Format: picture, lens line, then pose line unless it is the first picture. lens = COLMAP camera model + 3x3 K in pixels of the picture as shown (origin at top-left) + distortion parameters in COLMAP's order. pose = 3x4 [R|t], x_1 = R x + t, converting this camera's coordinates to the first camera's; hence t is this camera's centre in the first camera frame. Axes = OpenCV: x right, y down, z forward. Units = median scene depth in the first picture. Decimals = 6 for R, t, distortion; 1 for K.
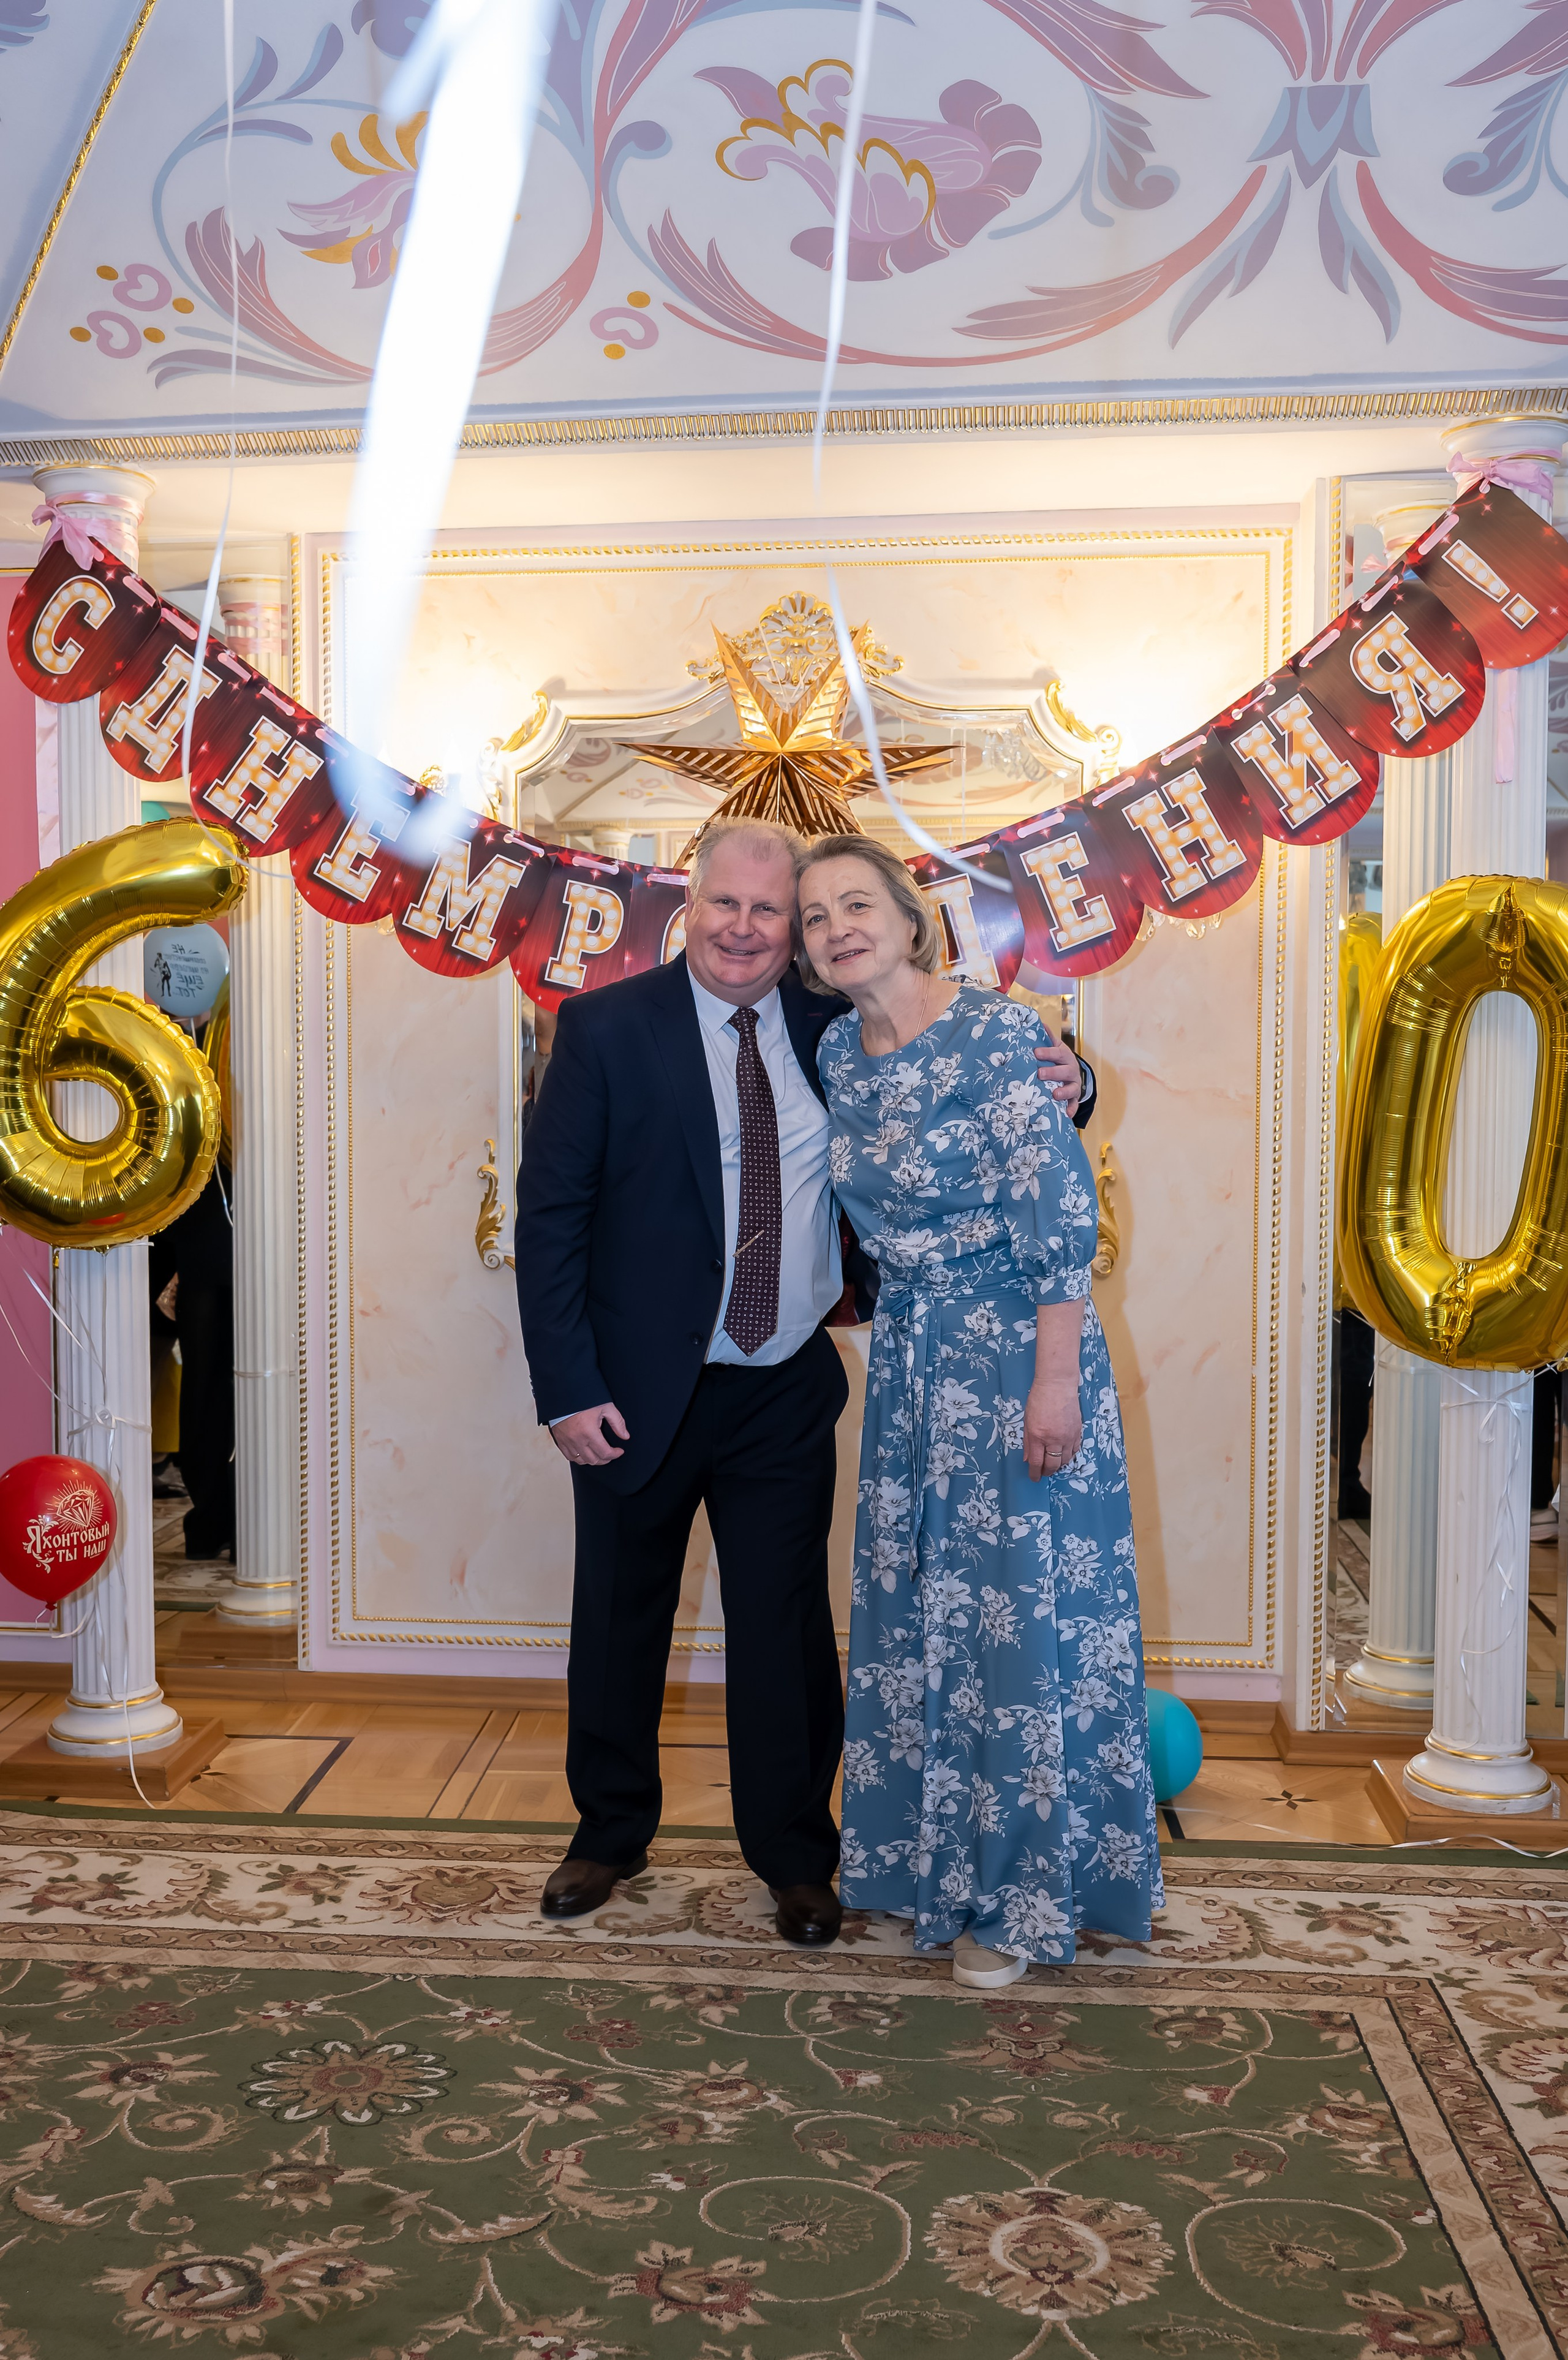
lens RADIAL K [[2198.7, 0, 717.7], [0, 2198.7, 1175.3], [0, 0, 1]] dist [0.001883, 0.000000]
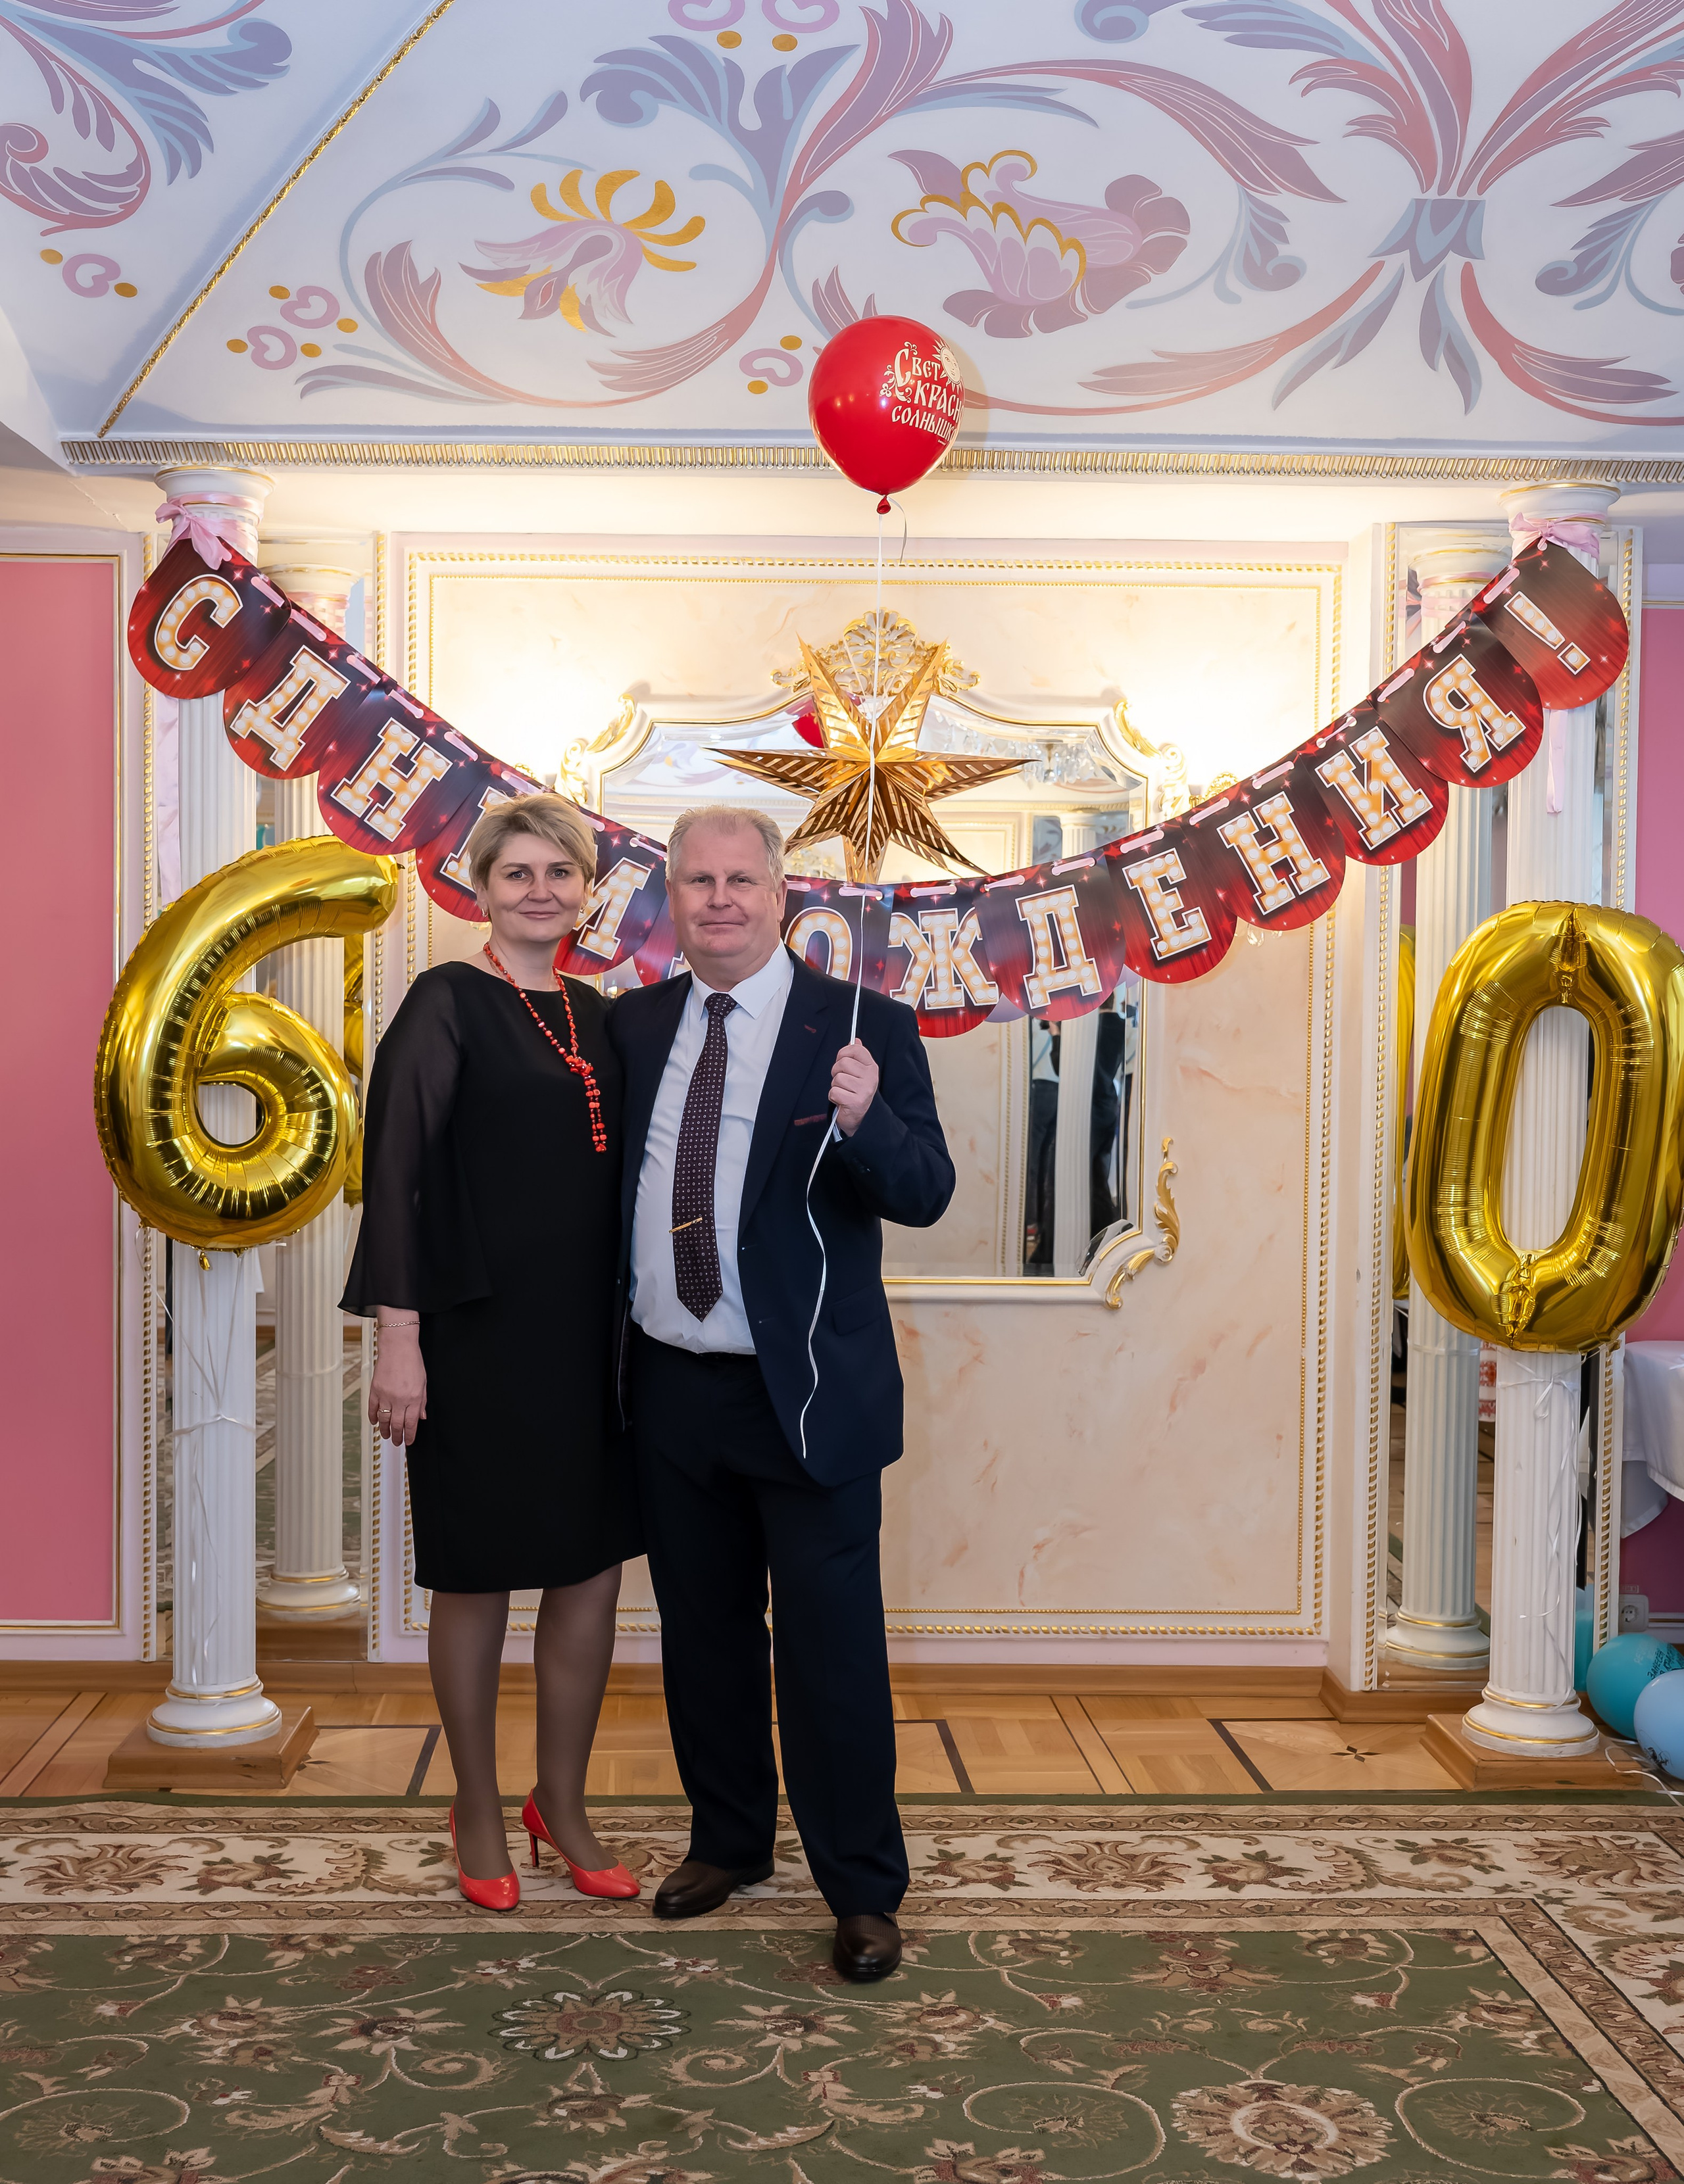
lens RADIAL K [[2367.8, 0, 801.7], [0, 2367.8, 1110.4], [0, 0, 1]] dist [0.000916, 0.000000]
pose [[0.991412, 0.005427, 0.130664, -0.179227], [-0.002615, 0.999761, -0.021684, -0.003230], [-0.130750, 0.021156, 0.991190, -0.125517]]
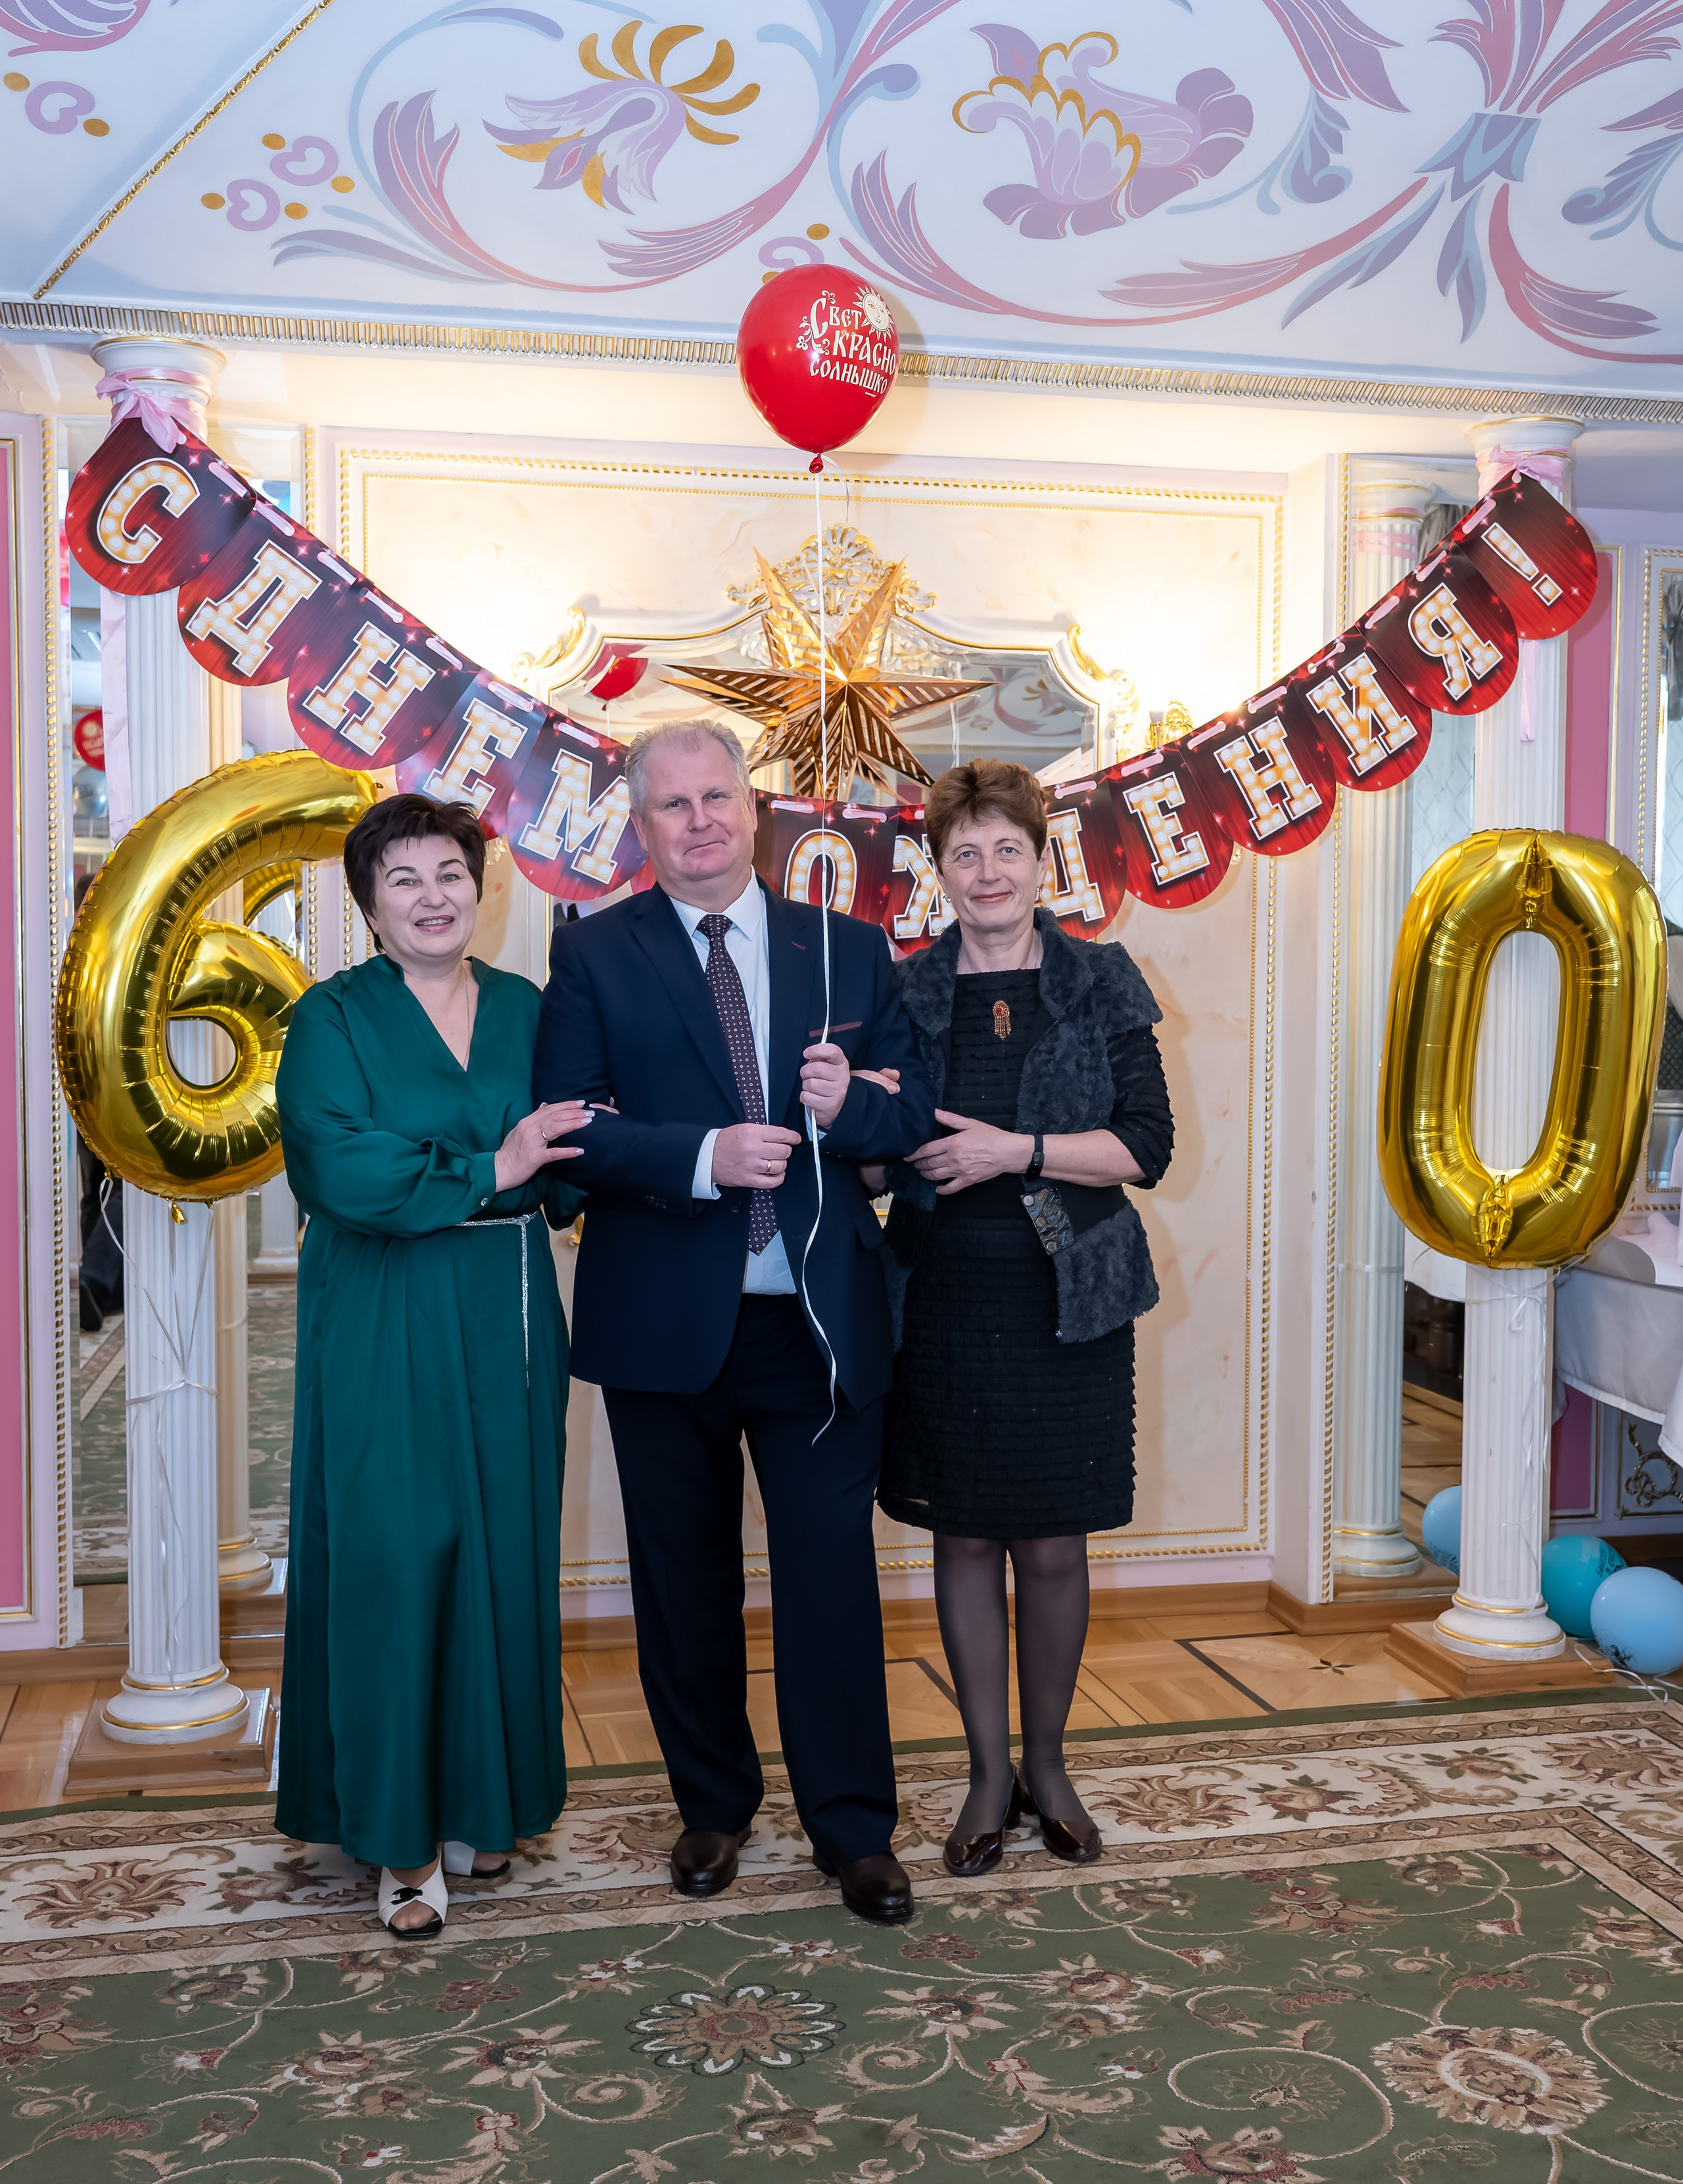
lens RADIAL K [[2232.7, 0, 841.5], [0, 2232.7, 1081.2], [0, 0, 1]] dist [0.006695, 0.000000]
pose [[0.949835, -0.011600, 0.312536, -0.352469], [0.013453, 0.999902, -0.003773, -0.005277], [-0.312462, 0.007789, 0.949898, 0.027984]]
